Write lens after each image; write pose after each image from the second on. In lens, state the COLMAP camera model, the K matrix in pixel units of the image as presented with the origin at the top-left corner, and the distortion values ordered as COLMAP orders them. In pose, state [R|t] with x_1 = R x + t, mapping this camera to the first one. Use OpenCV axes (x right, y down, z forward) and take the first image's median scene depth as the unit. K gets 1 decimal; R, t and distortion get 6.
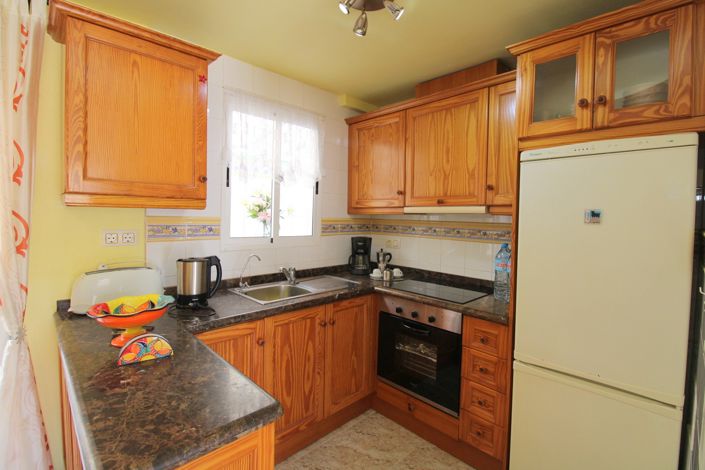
lens RADIAL K [[326.6, 0, 358.2], [0, 326.6, 227.2], [0, 0, 1]] dist [-0.013119, -0.000837]
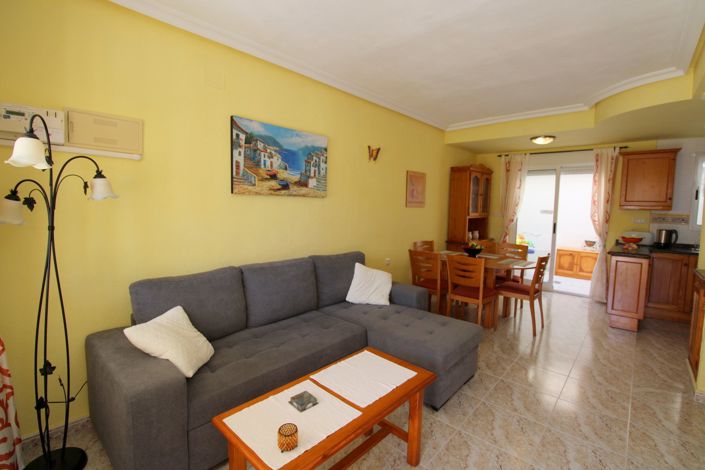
lens RADIAL K [[331.6, 0, 357.7], [0, 331.6, 228.0], [0, 0, 1]] dist [-0.000071, -0.000624]
pose [[0.071286, 0.052390, -0.996079, 1.618568], [-0.057393, 0.997181, 0.048340, 0.080535], [0.995803, 0.053722, 0.074092, -1.352711]]
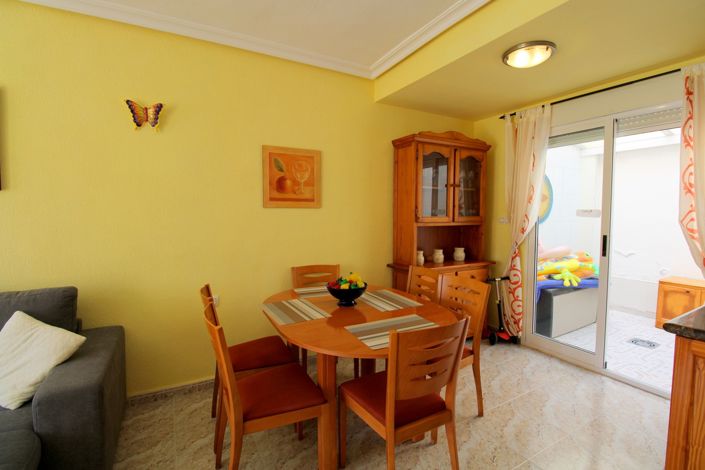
lens RADIAL K [[326.6, 0, 358.2], [0, 326.6, 227.2], [0, 0, 1]] dist [-0.013119, -0.000837]
pose [[-0.267286, 0.022583, -0.963353, 0.541191], [-0.044501, 0.998369, 0.035750, 0.044007], [0.962589, 0.052425, -0.265845, -0.142855]]
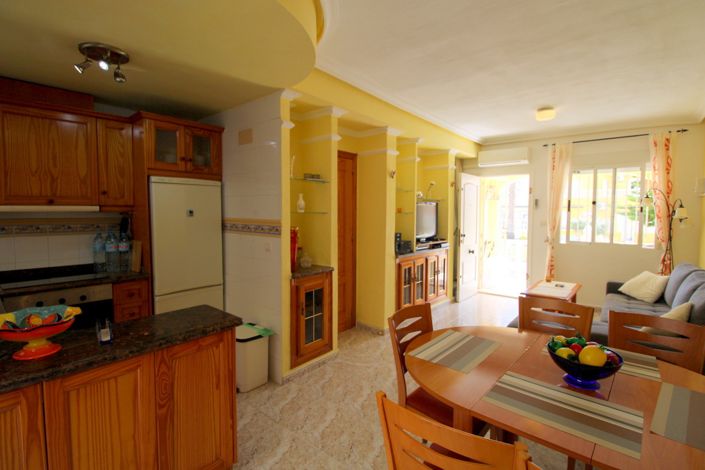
lens RADIAL K [[331.6, 0, 357.7], [0, 331.6, 228.0], [0, 0, 1]] dist [-0.000071, -0.000624]
pose [[-0.093140, -0.074047, 0.992896, -1.068494], [0.025985, 0.996710, 0.076769, -0.051092], [-0.995314, 0.032951, -0.090909, 0.062732]]
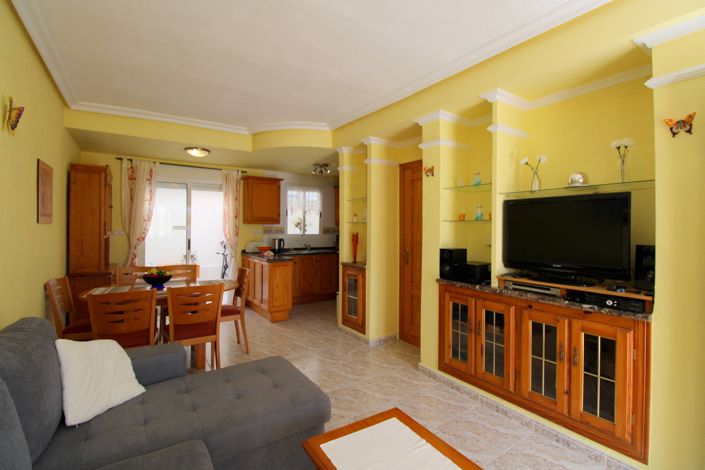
lens RADIAL K [[331.6, 0, 357.7], [0, 331.6, 228.0], [0, 0, 1]] dist [-0.000071, -0.000624]
pose [[0.981982, -0.015328, -0.188352, 0.820854], [0.008146, 0.999212, -0.038849, 0.104353], [0.188799, 0.036615, 0.981333, -1.879850]]
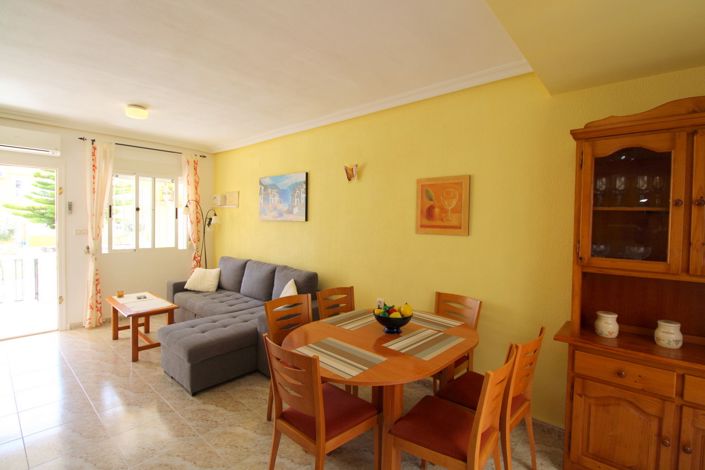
lens RADIAL K [[326.6, 0, 358.2], [0, 326.6, 227.2], [0, 0, 1]] dist [-0.013119, -0.000837]
pose [[-0.996639, -0.037614, -0.072768, -0.247848], [-0.041730, 0.997564, 0.055891, -0.072410], [0.070489, 0.058740, -0.995782, 0.610777]]
